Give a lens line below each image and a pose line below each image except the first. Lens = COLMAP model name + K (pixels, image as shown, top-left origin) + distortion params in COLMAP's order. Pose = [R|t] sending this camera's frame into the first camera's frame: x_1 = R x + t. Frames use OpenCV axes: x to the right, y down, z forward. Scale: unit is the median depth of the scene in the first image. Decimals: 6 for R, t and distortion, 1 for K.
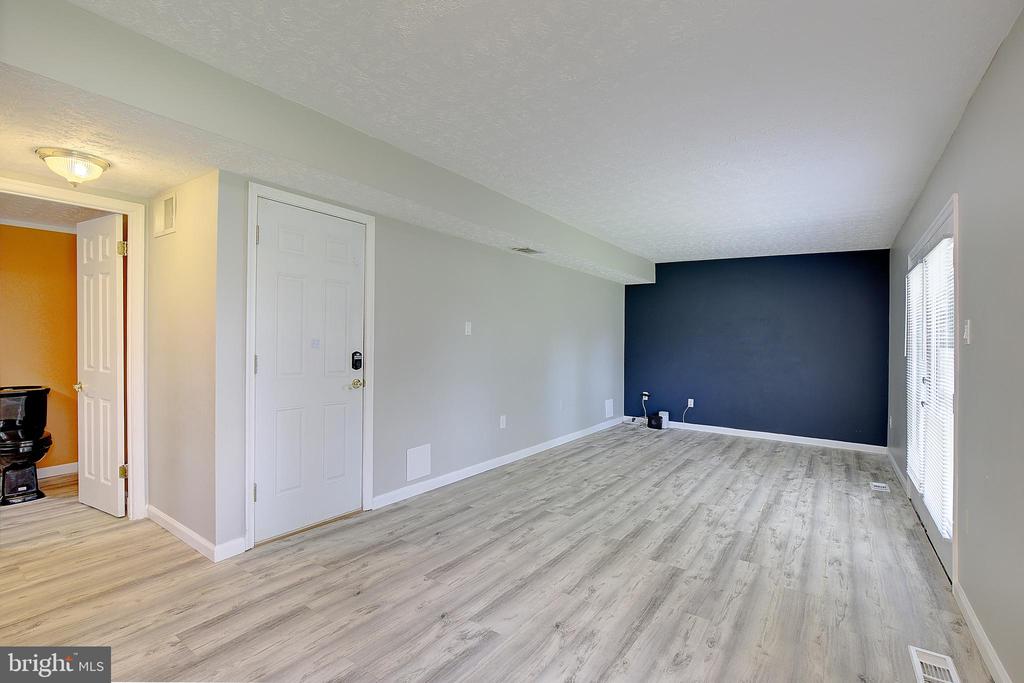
lens RADIAL K [[470.7, 0, 546.6], [0, 470.7, 338.8], [0, 0, 1]] dist [0.002213, 0.000529]
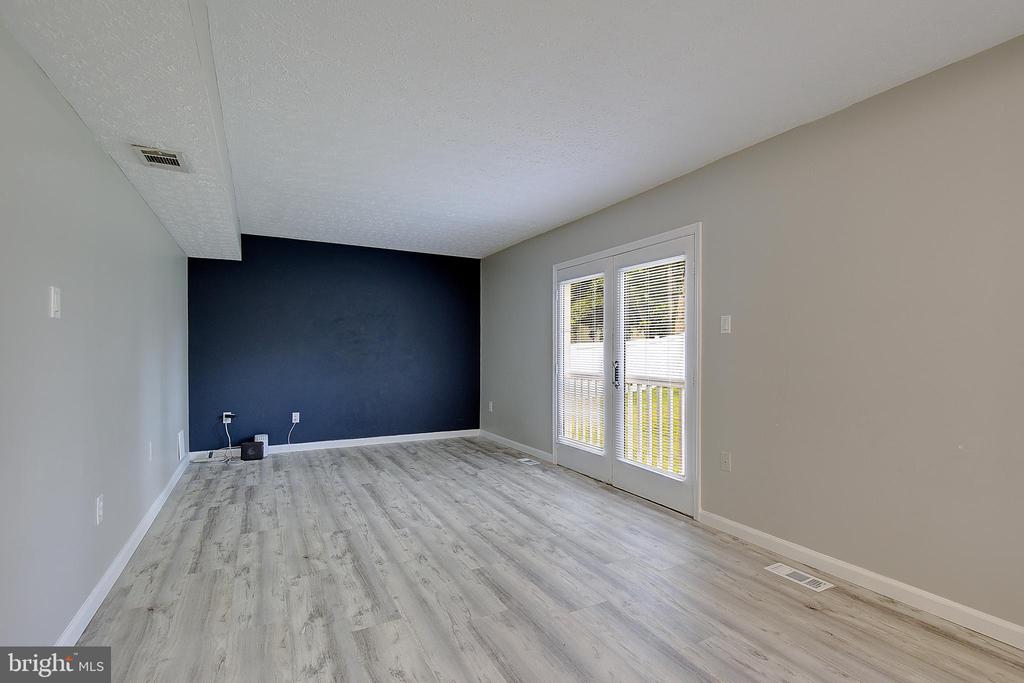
lens RADIAL K [[470.7, 0, 513.0], [0, 470.7, 350.4], [0, 0, 1]] dist [0.002213, 0.000529]
pose [[0.502112, -0.024523, 0.864455, -0.343349], [0.008671, 0.999690, 0.023323, 0.011051], [-0.864759, -0.004216, 0.502169, 0.481845]]
